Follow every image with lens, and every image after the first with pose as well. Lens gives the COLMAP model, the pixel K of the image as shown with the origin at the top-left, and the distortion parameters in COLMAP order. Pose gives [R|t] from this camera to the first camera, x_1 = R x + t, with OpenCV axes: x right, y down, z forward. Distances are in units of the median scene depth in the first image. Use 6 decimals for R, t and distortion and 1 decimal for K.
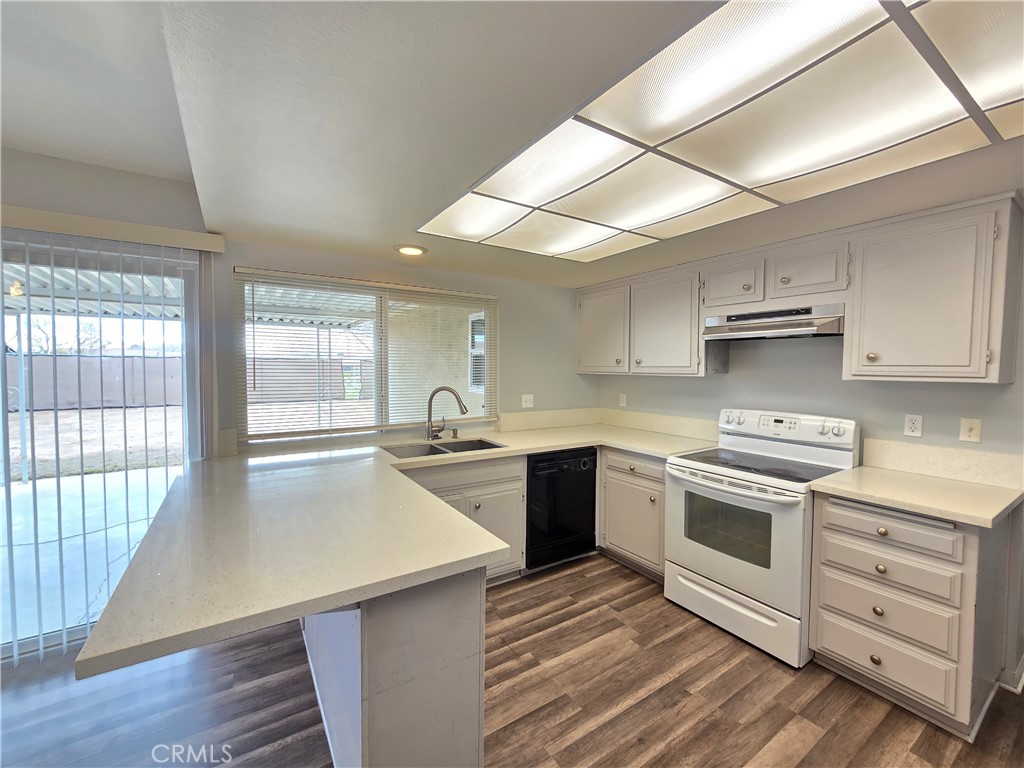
lens RADIAL K [[421.4, 0, 512.0], [0, 421.4, 384.0], [0, 0, 1]] dist [0.000970, -0.000627]
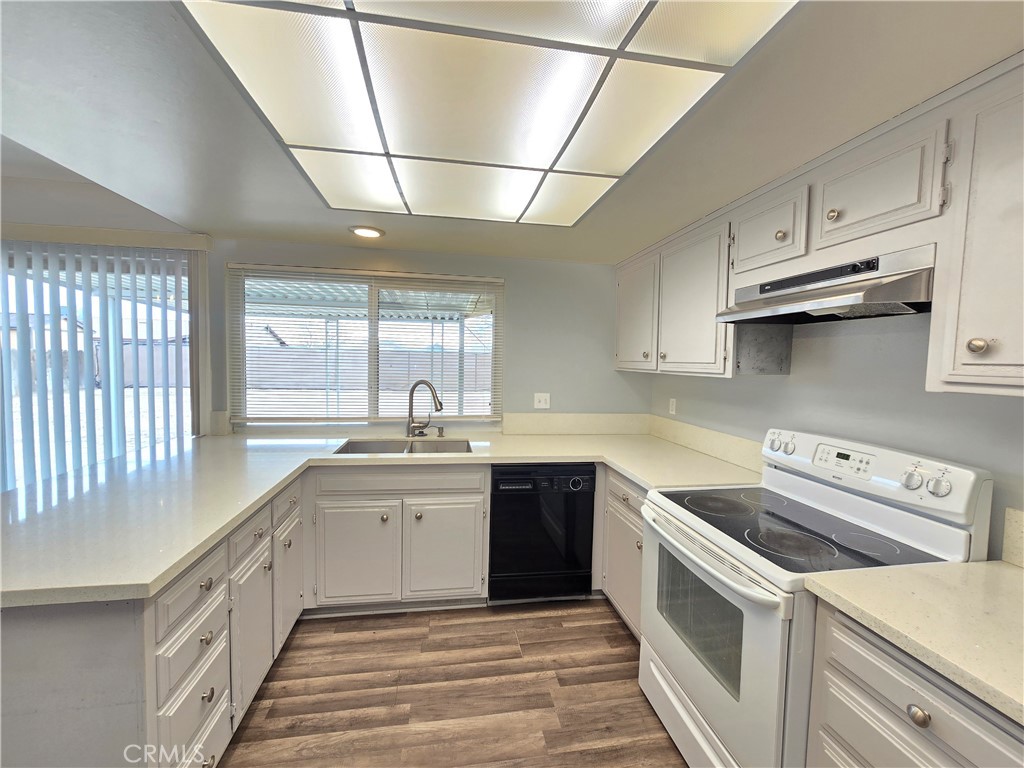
lens RADIAL K [[421.4, 0, 512.0], [0, 421.4, 384.0], [0, 0, 1]] dist [0.000970, -0.000627]
pose [[0.917462, 0.038070, -0.395998, 0.438258], [-0.034063, 0.999273, 0.017149, -0.008410], [0.396362, -0.002245, 0.918091, 0.267489]]
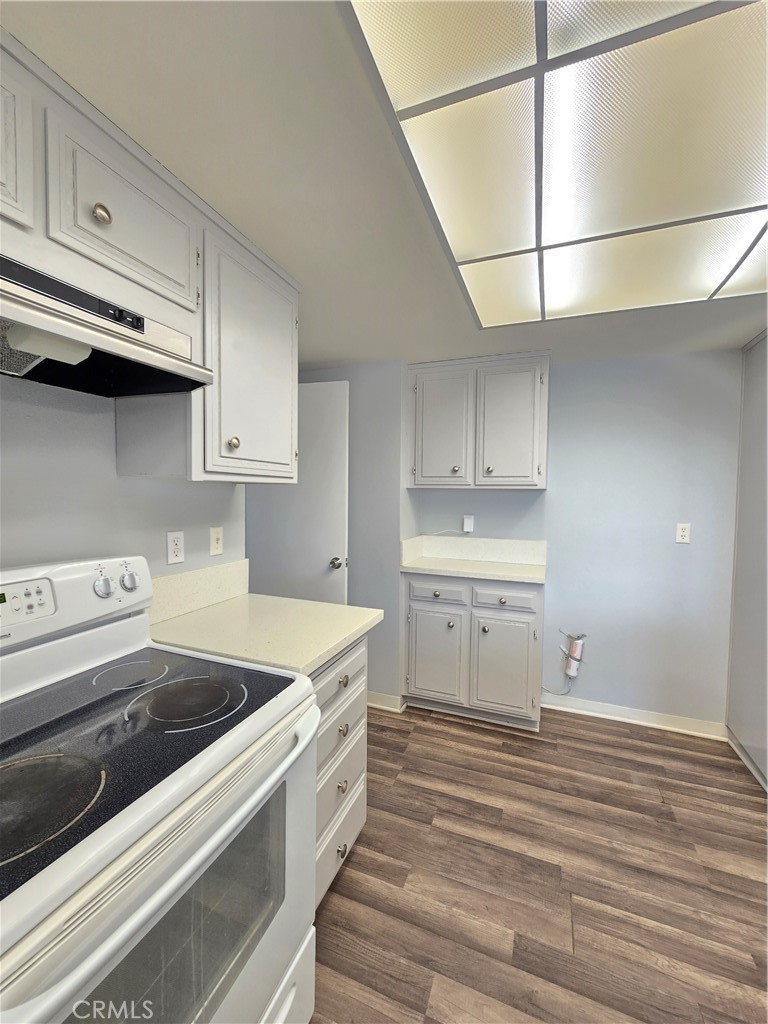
lens RADIAL K [[421.4, 0, 387.0], [0, 421.4, 509.7], [0, 0, 1]] dist [0.000970, -0.000627]
pose [[-0.580947, -0.048070, 0.812520, 0.164303], [0.019312, 0.997159, 0.072801, -0.005625], [-0.813712, 0.057985, -0.578369, 0.938537]]
